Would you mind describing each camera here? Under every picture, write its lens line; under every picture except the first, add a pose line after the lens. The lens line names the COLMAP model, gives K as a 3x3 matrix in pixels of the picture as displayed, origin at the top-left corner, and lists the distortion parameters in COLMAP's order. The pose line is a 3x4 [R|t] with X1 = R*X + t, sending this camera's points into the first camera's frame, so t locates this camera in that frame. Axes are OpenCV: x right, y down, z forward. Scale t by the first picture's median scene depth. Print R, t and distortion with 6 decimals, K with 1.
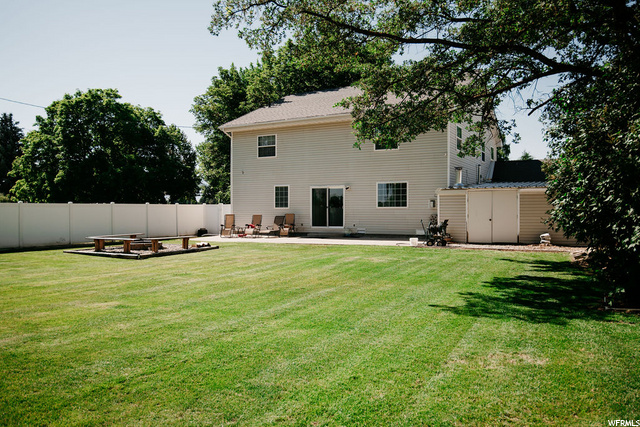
lens RADIAL K [[486.6, 0, 320.7], [0, 486.6, 215.4], [0, 0, 1]] dist [-0.038879, 0.010855]
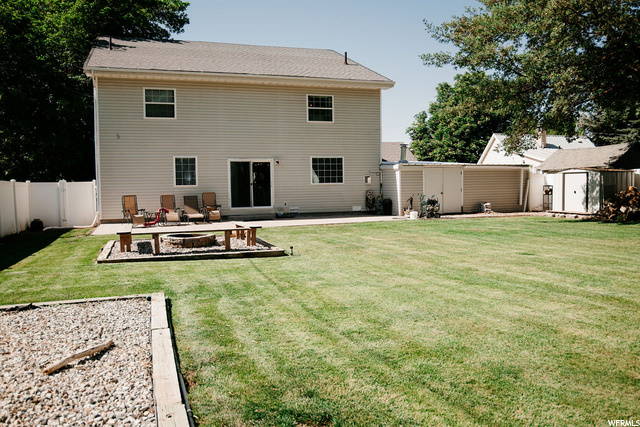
lens RADIAL K [[486.6, 0, 320.0], [0, 486.6, 210.9], [0, 0, 1]] dist [-0.038879, 0.010855]
pose [[0.688415, -0.049976, 0.723593, -0.520307], [0.021612, 0.998594, 0.048408, -0.008506], [-0.724995, -0.017686, 0.688527, 0.327386]]
